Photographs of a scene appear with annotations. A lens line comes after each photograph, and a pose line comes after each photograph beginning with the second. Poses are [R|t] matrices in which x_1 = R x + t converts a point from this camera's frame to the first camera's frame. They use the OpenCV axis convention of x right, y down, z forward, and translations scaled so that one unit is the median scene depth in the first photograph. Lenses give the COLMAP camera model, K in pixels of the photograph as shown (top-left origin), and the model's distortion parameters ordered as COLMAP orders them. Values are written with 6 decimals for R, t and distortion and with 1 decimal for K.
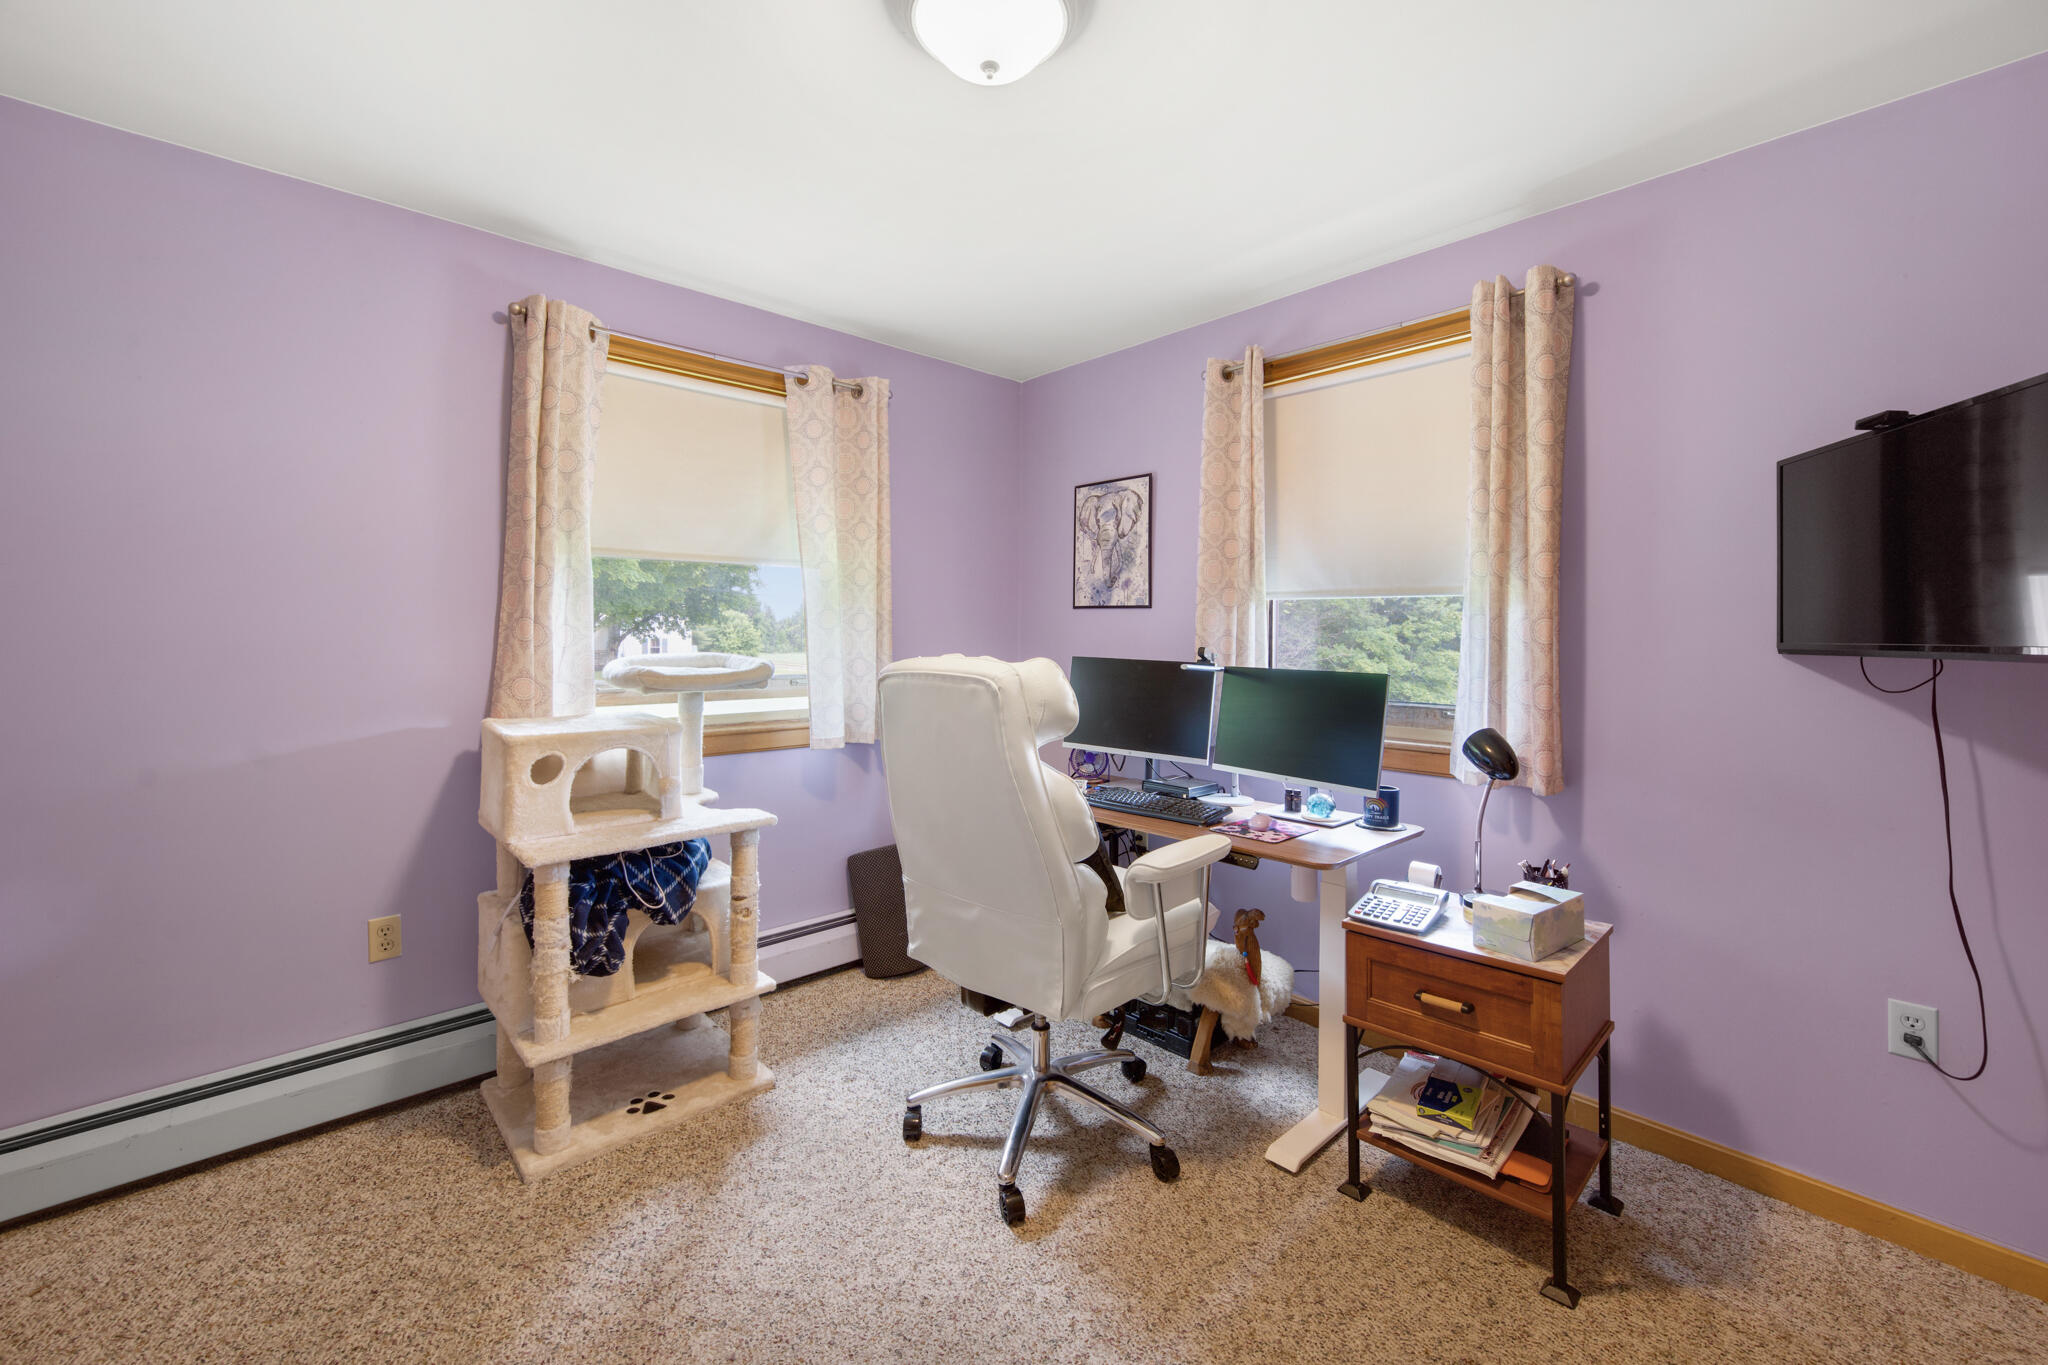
lens RADIAL K [[839.3, 0, 1022.7], [0, 839.3, 614.4], [0, 0, 1]] dist [0.001824, 0.000201]
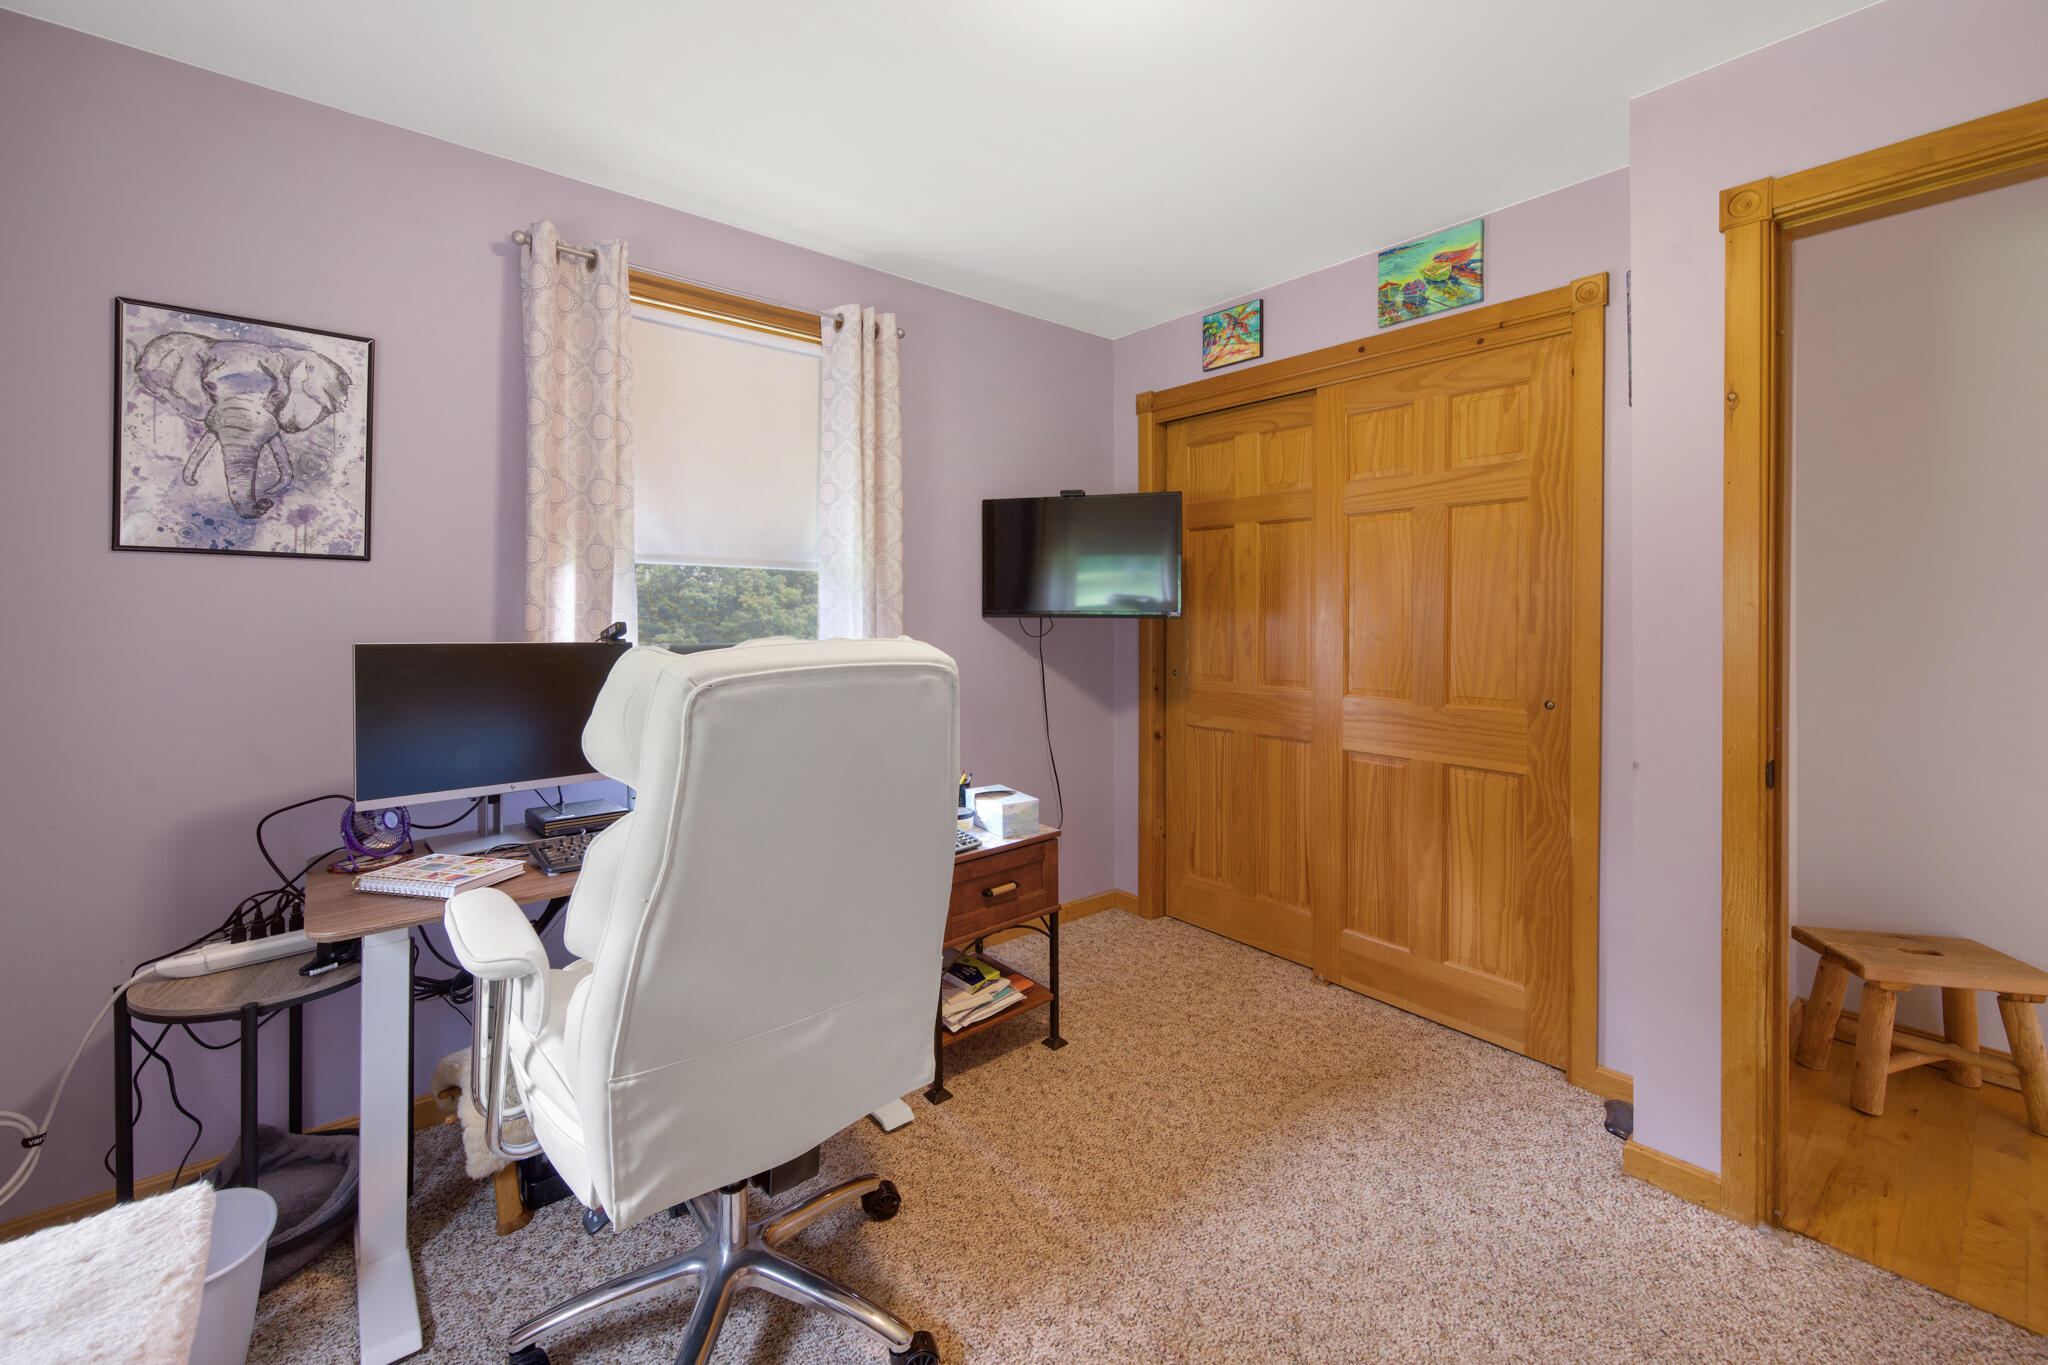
lens RADIAL K [[853.3, 0, 1015.1], [0, 853.3, 597.2], [0, 0, 1]] dist [0.000227, -0.000052]
pose [[0.048021, 0.006680, 0.998824, -0.435139], [-0.024526, 0.999684, -0.005506, 0.010610], [-0.998545, -0.024233, 0.048169, 0.496208]]
